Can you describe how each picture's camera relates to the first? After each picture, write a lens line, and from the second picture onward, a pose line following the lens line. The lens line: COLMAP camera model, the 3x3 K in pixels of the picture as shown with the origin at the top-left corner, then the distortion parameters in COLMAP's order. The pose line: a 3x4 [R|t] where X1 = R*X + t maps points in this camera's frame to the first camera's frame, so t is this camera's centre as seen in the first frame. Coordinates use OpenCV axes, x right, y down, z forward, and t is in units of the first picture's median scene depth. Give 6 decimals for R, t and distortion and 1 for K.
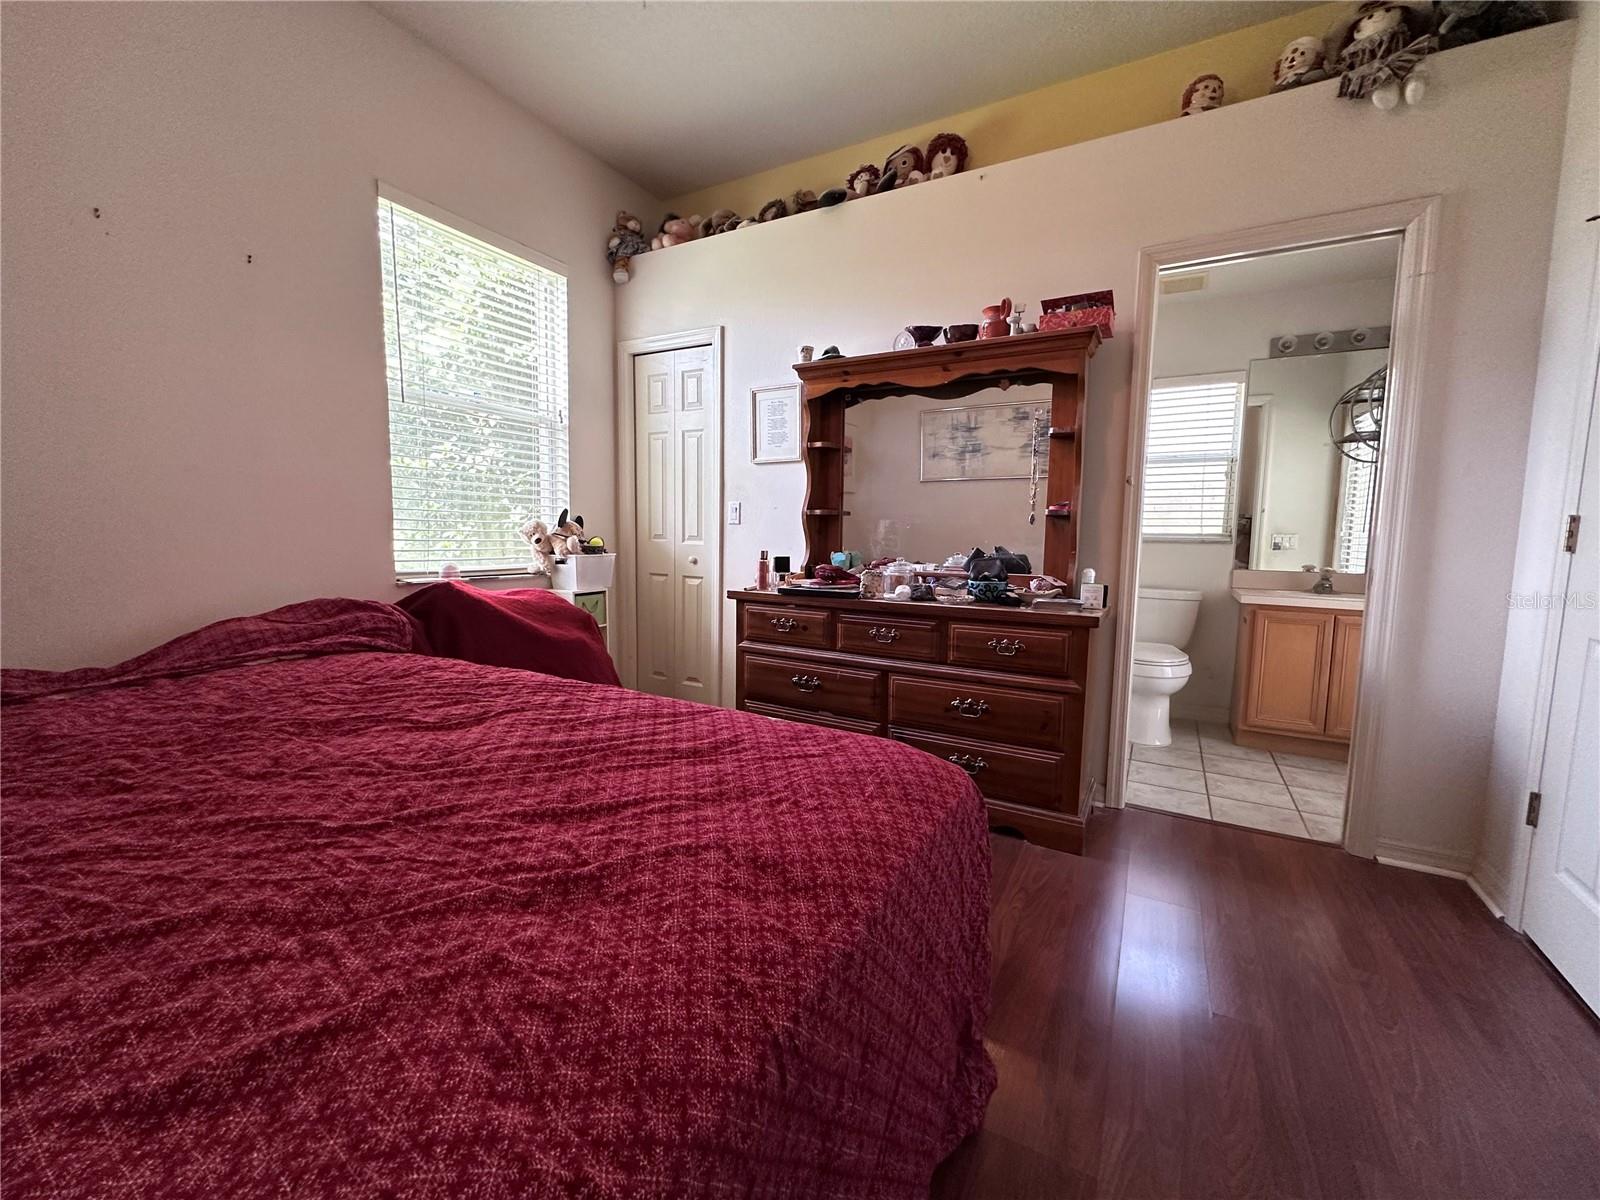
lens RADIAL K [[641.9, 0, 798.7], [0, 641.9, 604.4], [0, 0, 1]] dist [-0.003828, -0.000075]
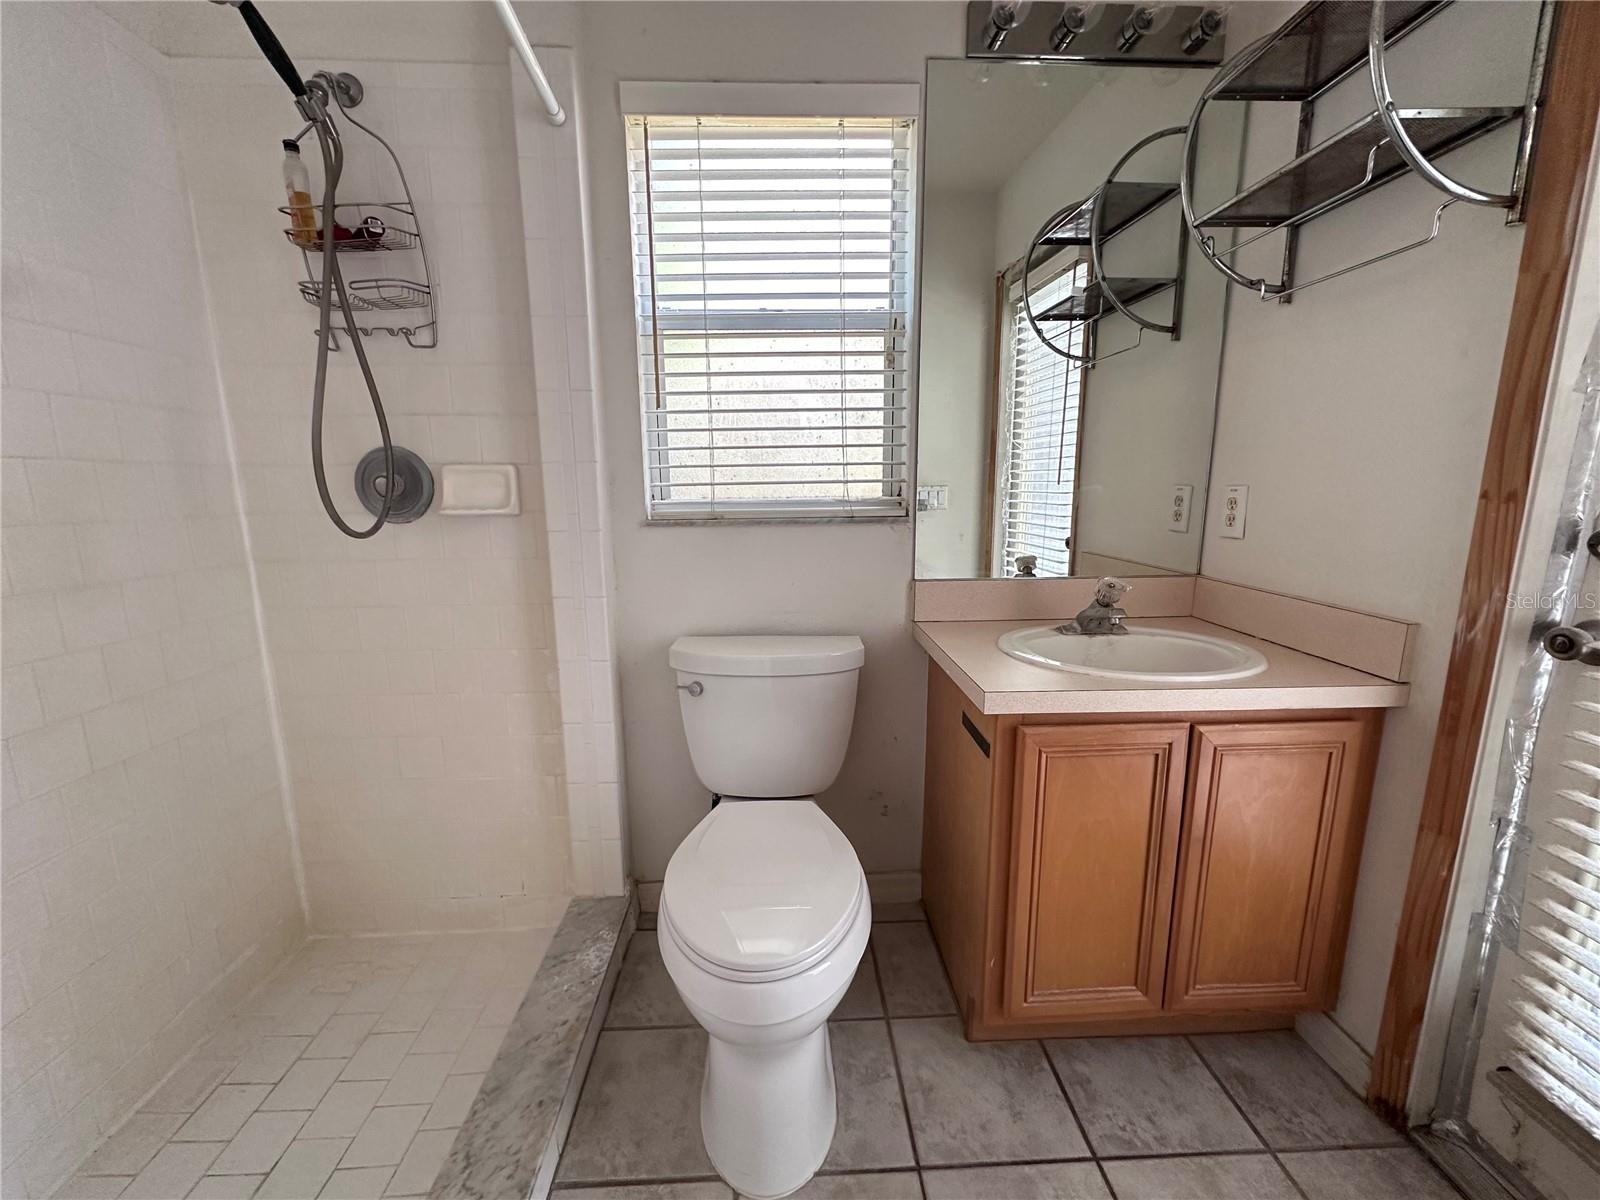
lens RADIAL K [[641.9, 0, 797.6], [0, 641.9, 598.5], [0, 0, 1]] dist [-0.003828, -0.000075]
pose [[0.842856, -0.116574, 0.525361, 0.370009], [0.075711, 0.992233, 0.098704, -0.089727], [-0.532786, -0.043418, 0.845135, 0.654712]]
